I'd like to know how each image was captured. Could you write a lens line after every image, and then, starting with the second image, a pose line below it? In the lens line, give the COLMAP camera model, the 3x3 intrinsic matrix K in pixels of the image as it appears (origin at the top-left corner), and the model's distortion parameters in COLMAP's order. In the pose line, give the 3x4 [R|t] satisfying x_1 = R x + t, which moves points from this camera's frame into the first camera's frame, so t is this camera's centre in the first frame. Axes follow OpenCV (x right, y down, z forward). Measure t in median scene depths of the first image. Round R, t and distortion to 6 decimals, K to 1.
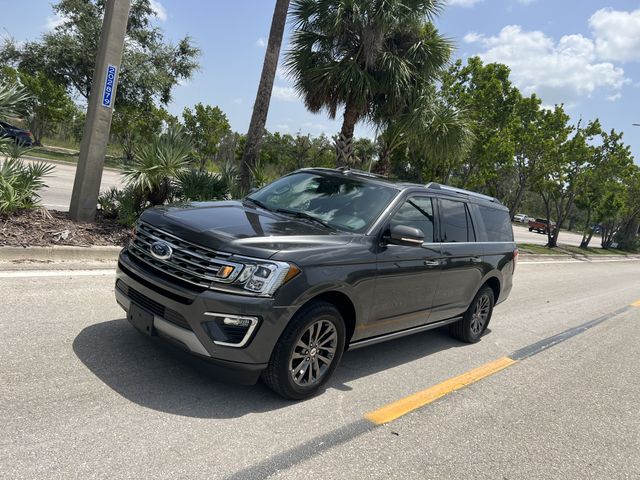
lens RADIAL K [[480.1, 0, 321.8], [0, 480.1, 240.5], [0, 0, 1]] dist [0.044370, -0.051464]
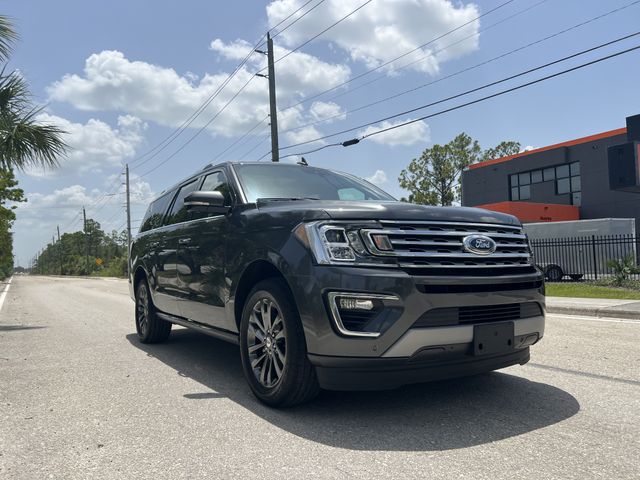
lens RADIAL K [[480.1, 0, 321.8], [0, 480.1, 240.5], [0, 0, 1]] dist [0.044370, -0.051464]
pose [[0.275367, -0.138541, 0.951304, -1.184522], [0.194647, 0.977100, 0.085954, -0.106024], [-0.941427, 0.161500, 0.296028, 1.050327]]
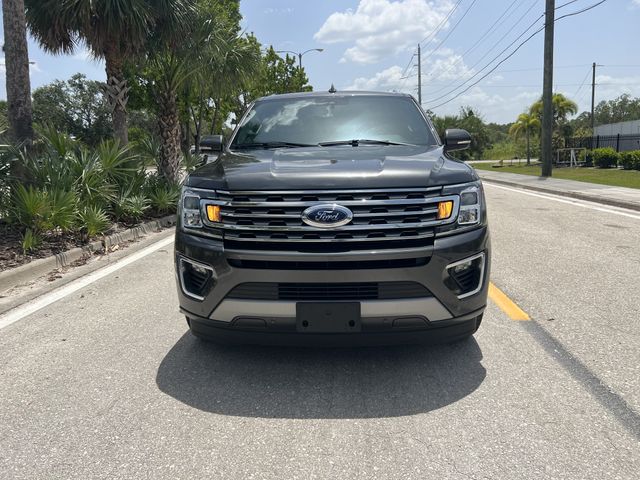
lens RADIAL K [[480.1, 0, 321.8], [0, 480.1, 240.5], [0, 0, 1]] dist [0.044370, -0.051464]
pose [[0.762672, -0.312888, 0.566068, -0.772340], [0.251005, 0.949790, 0.186803, -0.079606], [-0.596094, -0.000384, 0.802914, 0.469455]]
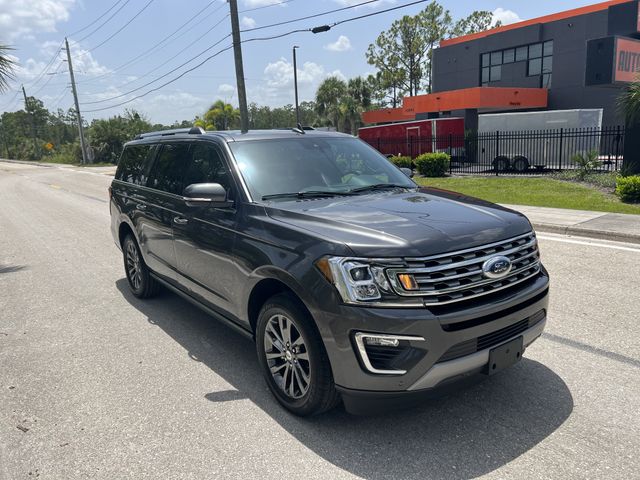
lens RADIAL K [[481.4, 0, 323.3], [0, 481.4, 234.1], [0, 0, 1]] dist [0.036032, -0.035160]
pose [[0.197183, -0.369619, 0.908020, -1.132196], [0.201844, 0.921667, 0.331343, -0.362507], [-0.959363, 0.117943, 0.256342, 1.107317]]
